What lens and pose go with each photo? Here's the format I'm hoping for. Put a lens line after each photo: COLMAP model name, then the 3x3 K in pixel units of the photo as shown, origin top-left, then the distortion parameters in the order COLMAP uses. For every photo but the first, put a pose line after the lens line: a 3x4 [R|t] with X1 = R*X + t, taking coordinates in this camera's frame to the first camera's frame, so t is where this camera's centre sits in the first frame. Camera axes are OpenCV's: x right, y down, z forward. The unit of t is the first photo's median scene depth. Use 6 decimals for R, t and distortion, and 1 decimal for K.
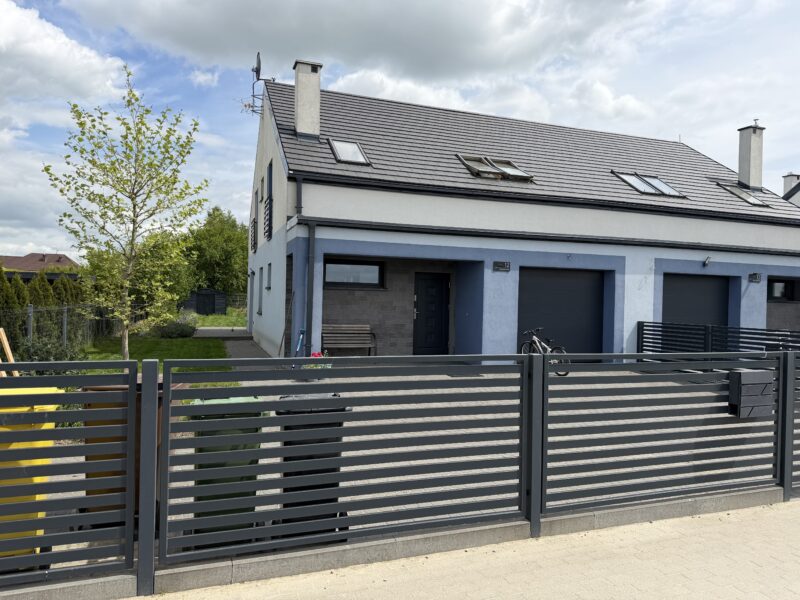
lens RADIAL K [[565.9, 0, 400.0], [0, 565.9, 300.0], [0, 0, 1]] dist [0.057161, -0.063885]
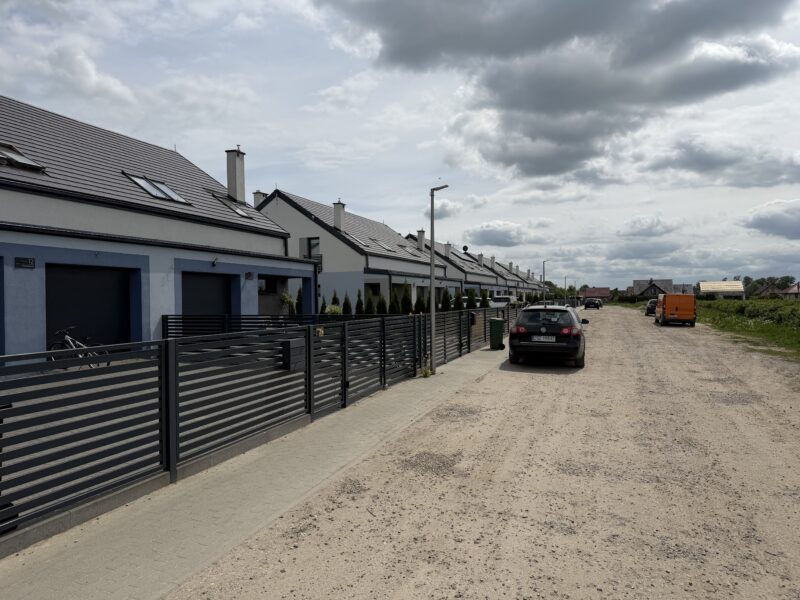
lens RADIAL K [[565.9, 0, 400.0], [0, 565.9, 300.0], [0, 0, 1]] dist [0.057161, -0.063885]
pose [[0.650273, -0.032587, 0.759002, -0.118123], [0.027927, 0.999430, 0.018983, 0.000146], [-0.759188, 0.008852, 0.650812, -0.064223]]
